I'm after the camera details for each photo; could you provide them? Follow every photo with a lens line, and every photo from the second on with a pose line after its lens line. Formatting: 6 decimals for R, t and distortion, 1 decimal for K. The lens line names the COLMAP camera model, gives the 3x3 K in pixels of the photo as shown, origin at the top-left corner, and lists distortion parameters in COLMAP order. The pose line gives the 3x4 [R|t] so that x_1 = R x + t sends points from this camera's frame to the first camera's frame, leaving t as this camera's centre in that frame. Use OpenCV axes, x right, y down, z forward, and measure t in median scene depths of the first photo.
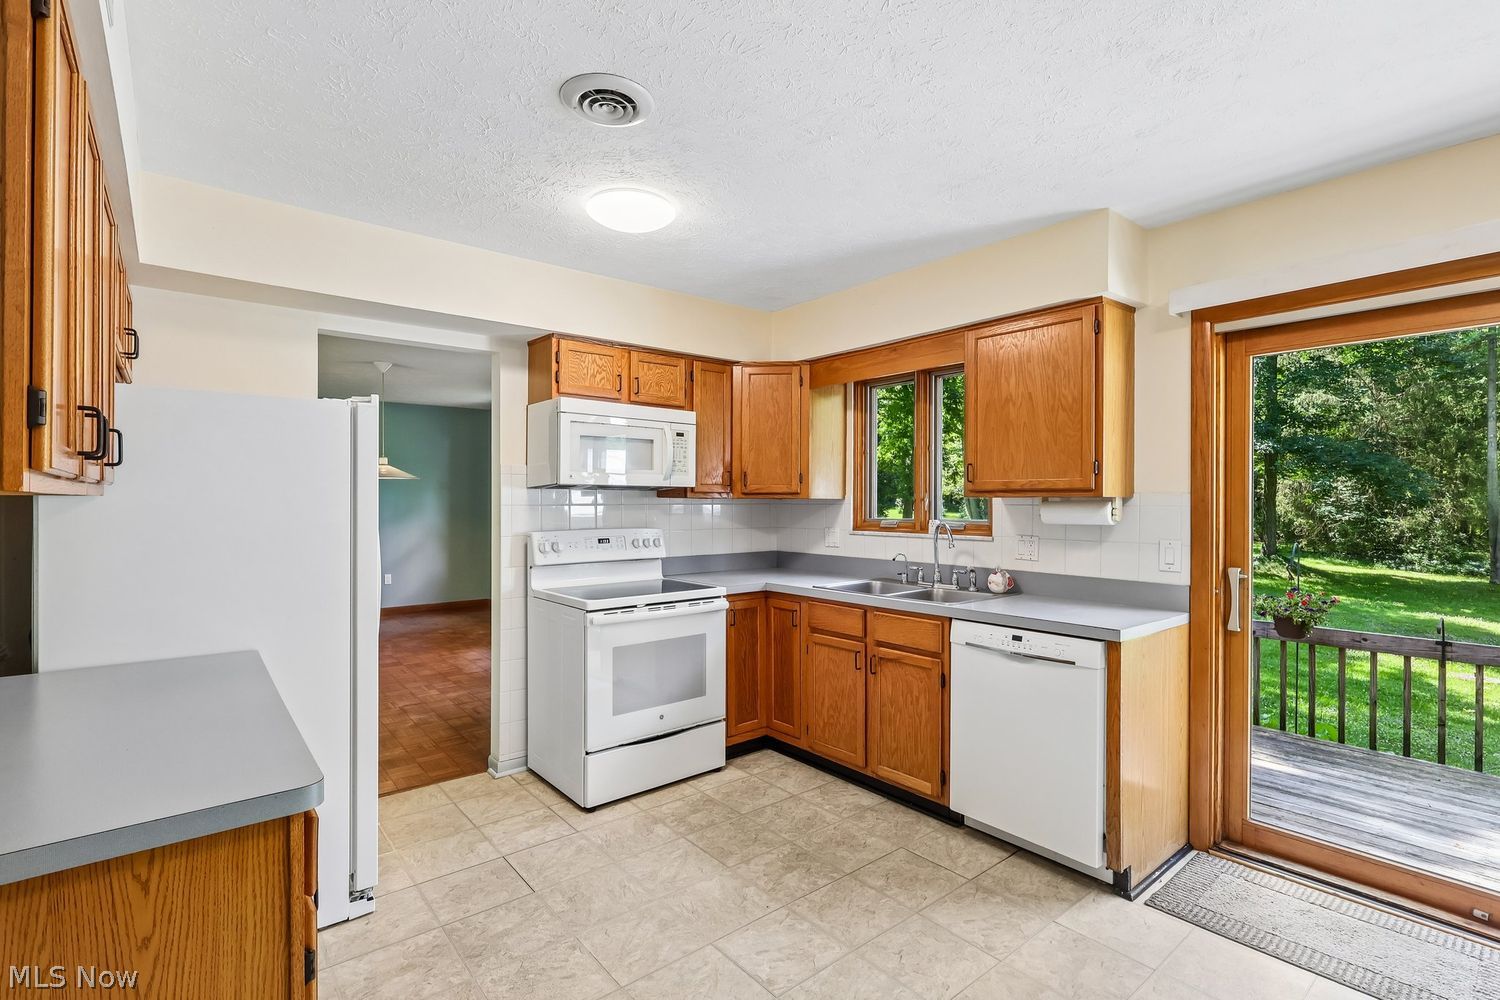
lens RADIAL K [[697.5, 0, 753.0], [0, 697.5, 499.9], [0, 0, 1]] dist [-0.000038, -0.000234]
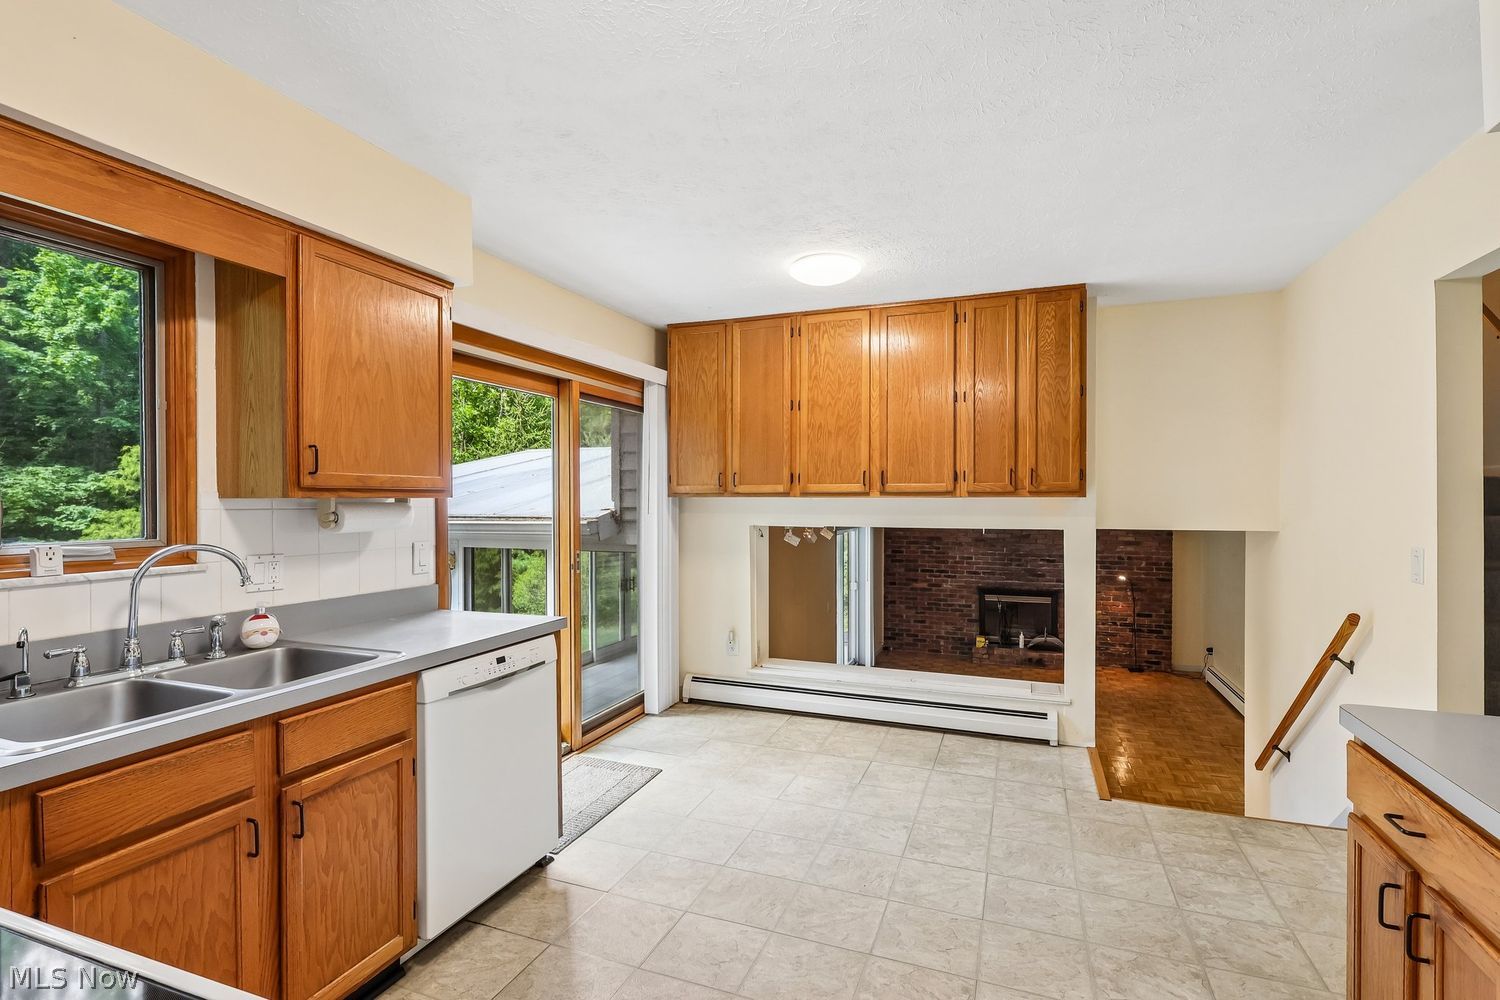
lens RADIAL K [[697.5, 0, 754.7], [0, 697.5, 504.1], [0, 0, 1]] dist [-0.000038, -0.000234]
pose [[-0.495288, -0.002030, 0.868727, -0.481177], [0.002073, 0.999992, 0.003518, 0.000859], [-0.868726, 0.003543, -0.495279, 1.037783]]
